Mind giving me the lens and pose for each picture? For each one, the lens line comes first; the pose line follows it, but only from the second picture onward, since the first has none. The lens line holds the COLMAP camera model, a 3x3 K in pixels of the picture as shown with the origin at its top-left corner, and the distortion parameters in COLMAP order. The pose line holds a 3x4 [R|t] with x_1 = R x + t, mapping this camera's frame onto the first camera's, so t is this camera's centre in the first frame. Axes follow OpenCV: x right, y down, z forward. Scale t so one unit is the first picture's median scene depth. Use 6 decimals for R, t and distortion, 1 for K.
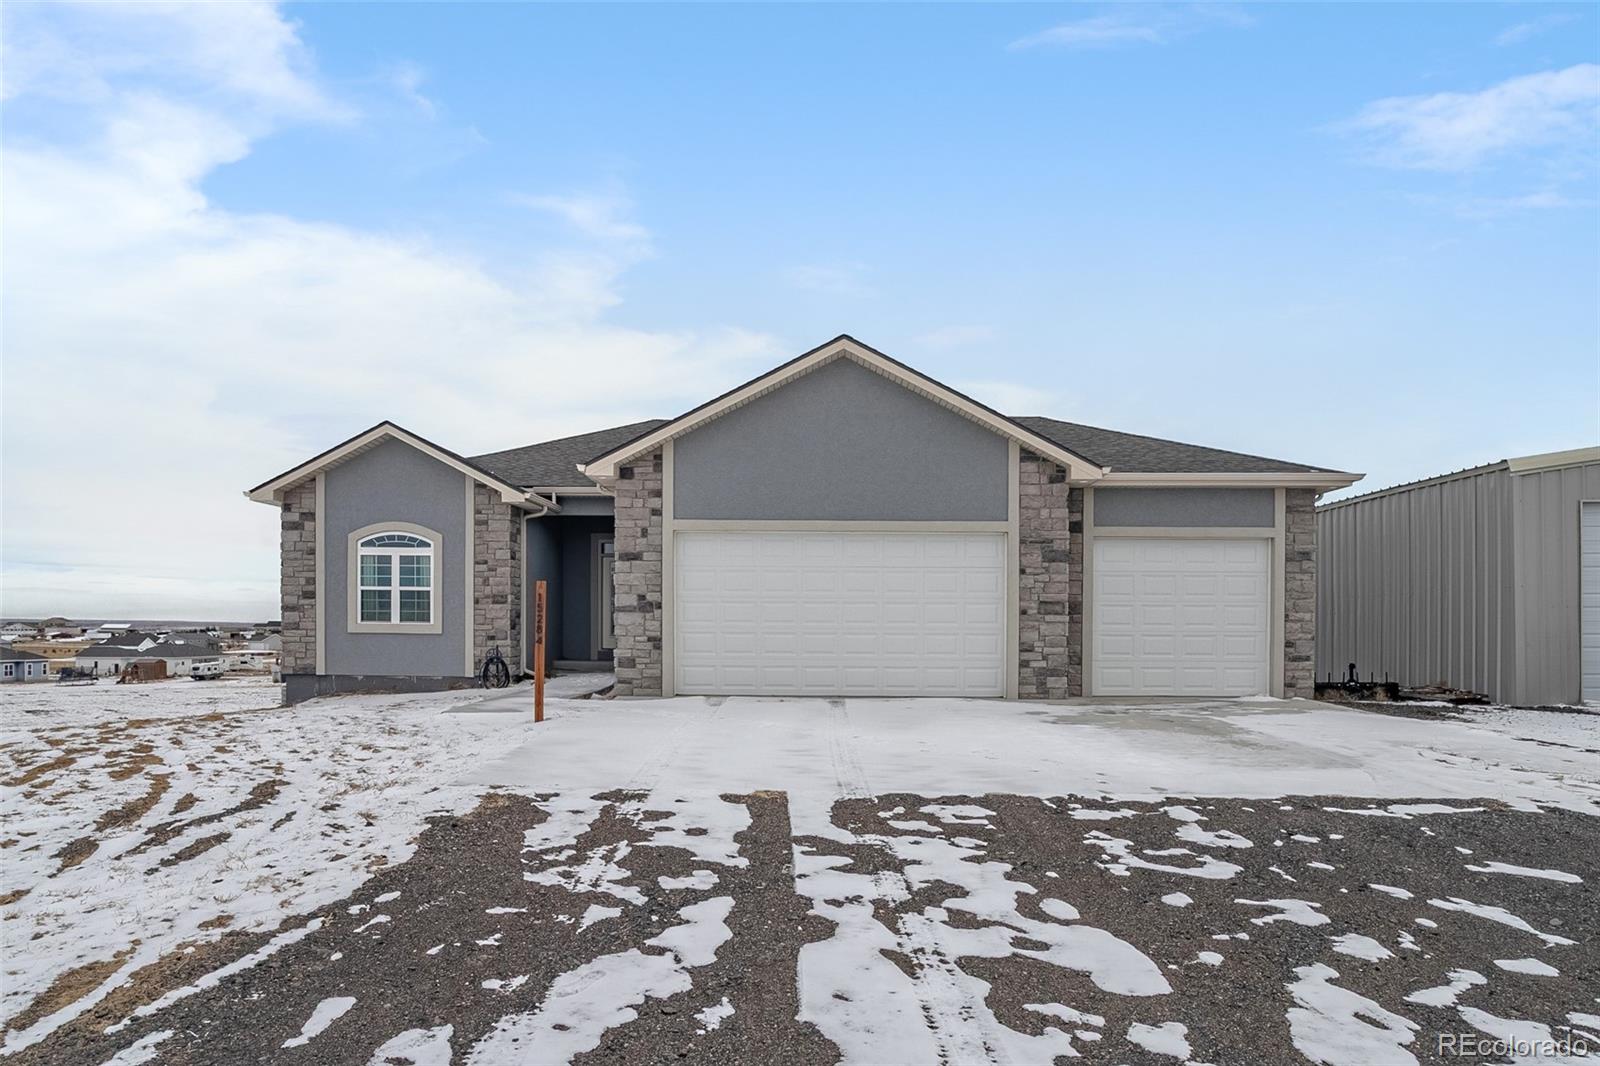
lens RADIAL K [[1024.0, 0, 805.2], [0, 1024.0, 656.6], [0, 0, 1]] dist [-0.025345, 0.005328]
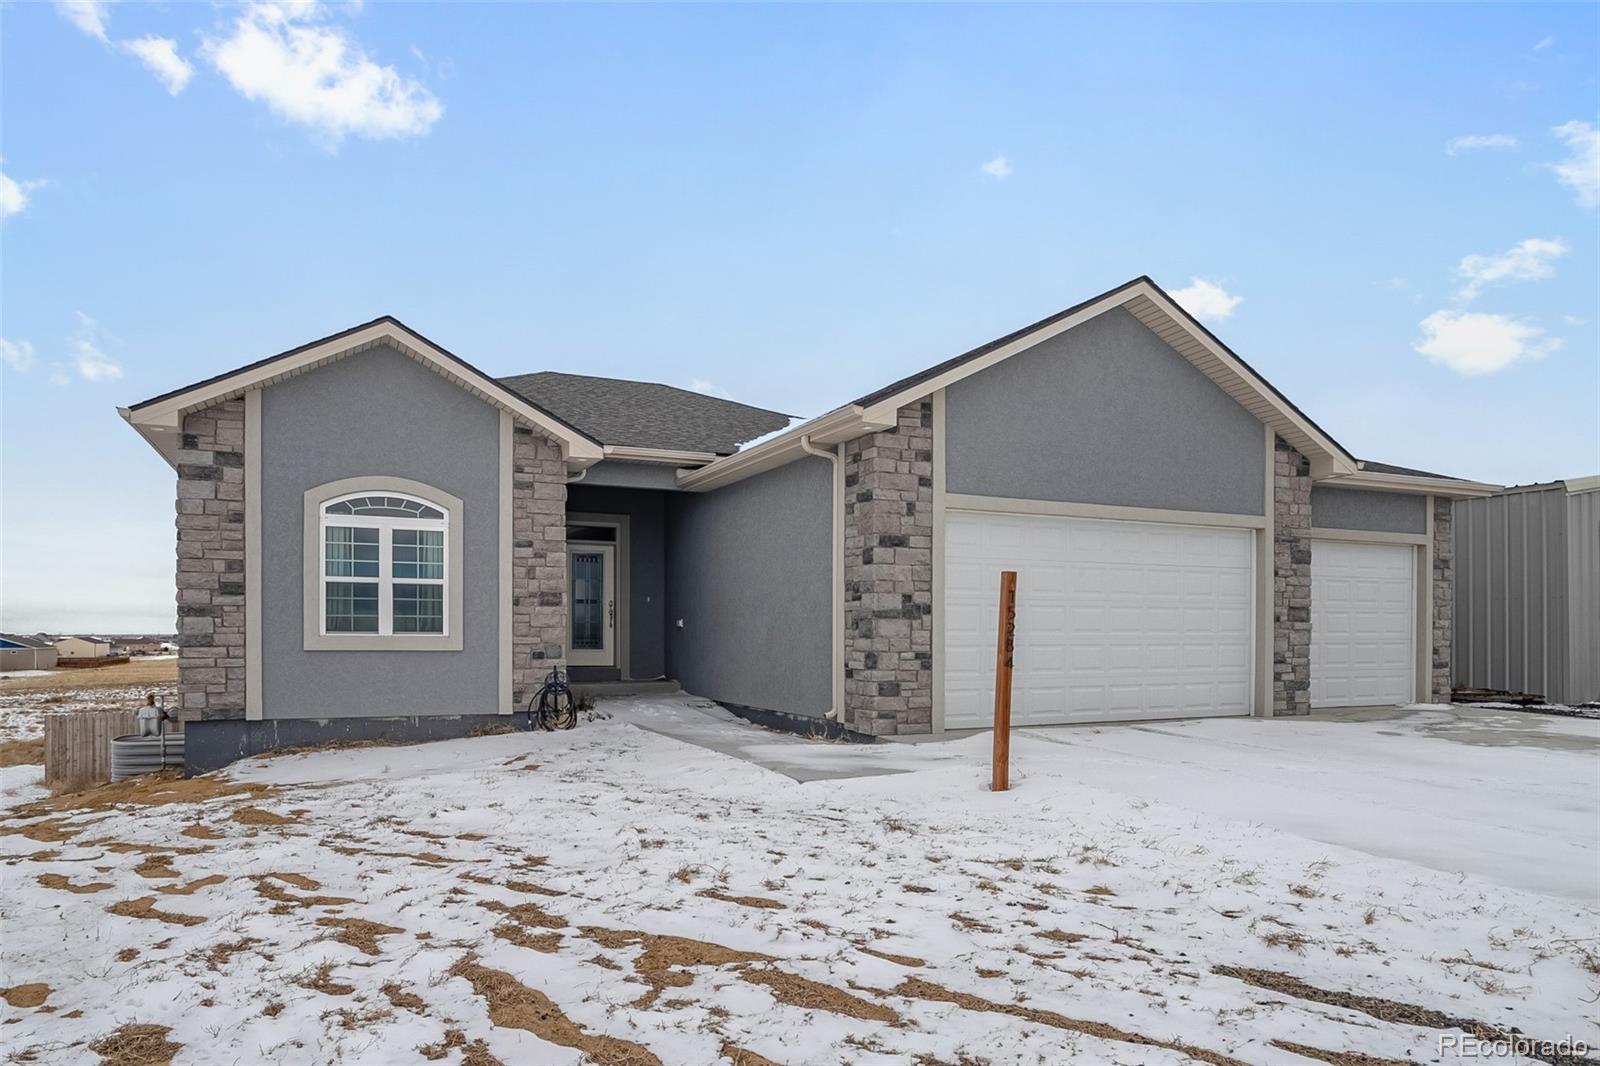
lens RADIAL K [[1024.0, 0, 793.3], [0, 1024.0, 653.8], [0, 0, 1]] dist [-0.025345, 0.005328]
pose [[0.901918, -0.013816, 0.431687, -0.507629], [0.017543, 0.999835, -0.004654, -0.015279], [-0.431551, 0.011771, 0.902012, 0.355099]]
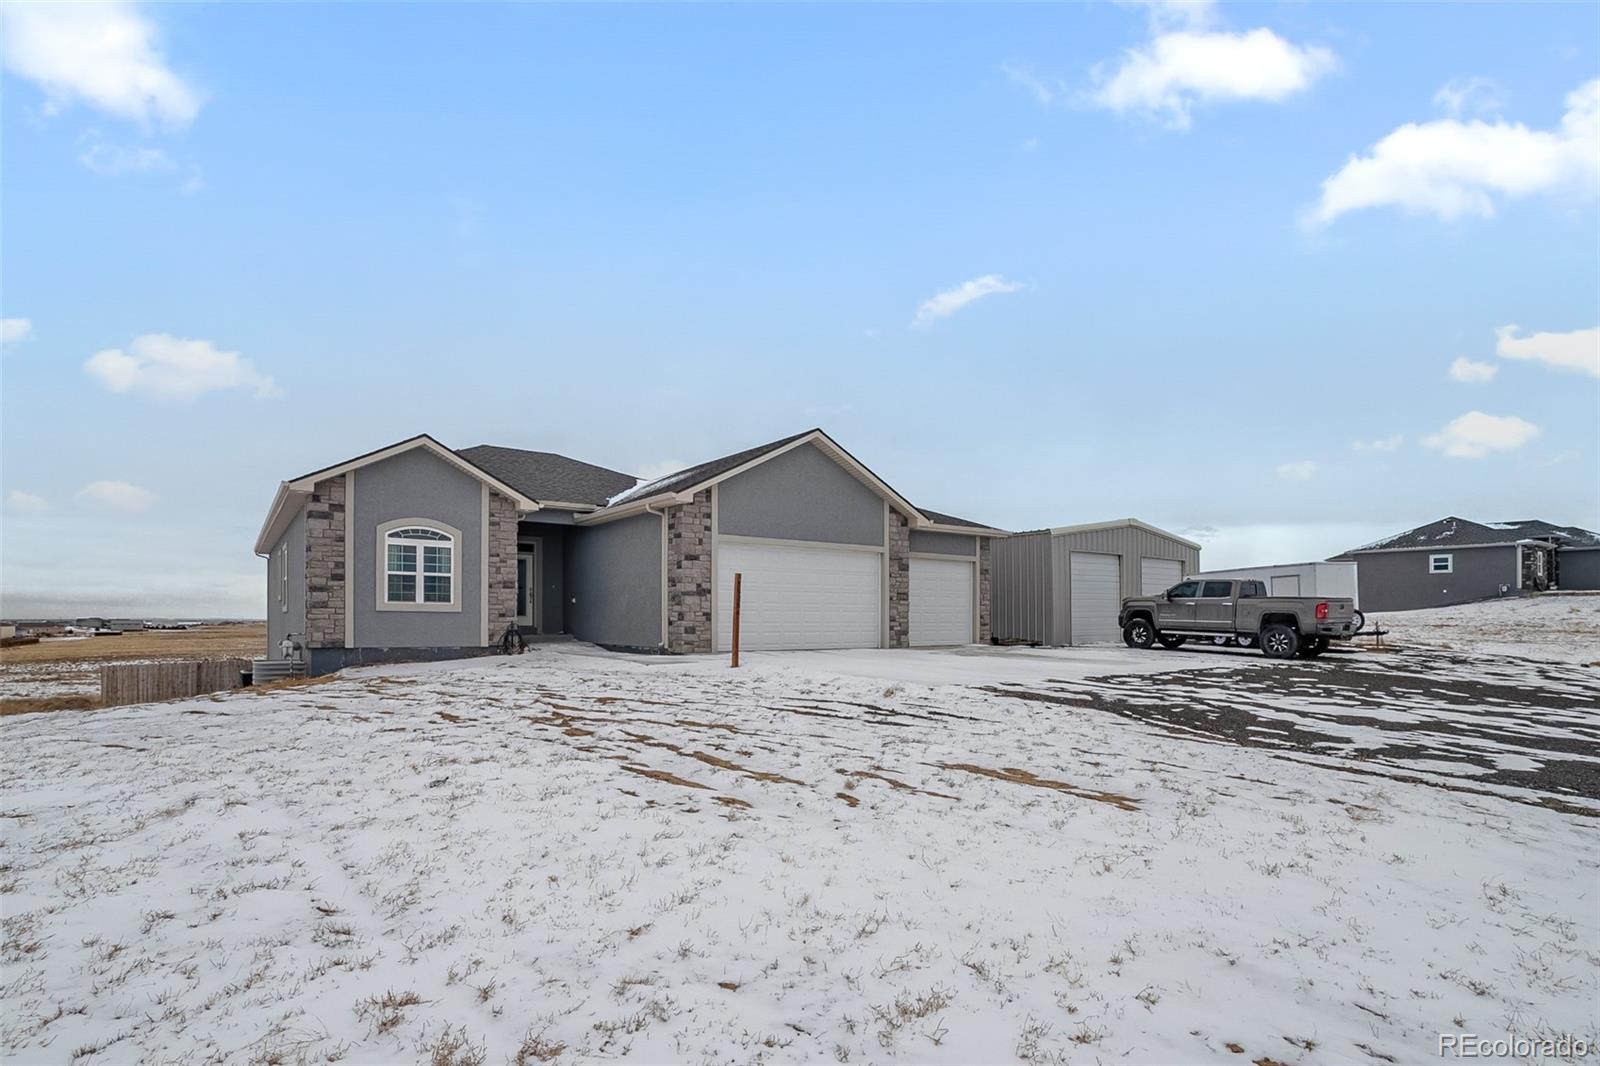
lens RADIAL K [[803.9, 0, 784.6], [0, 803.9, 629.9], [0, 0, 1]] dist [-0.032090, 0.006589]
pose [[0.807267, -0.010815, 0.590087, -0.690170], [0.019224, 0.999783, -0.007975, 0.016081], [-0.589873, 0.017782, 0.807300, -0.002802]]
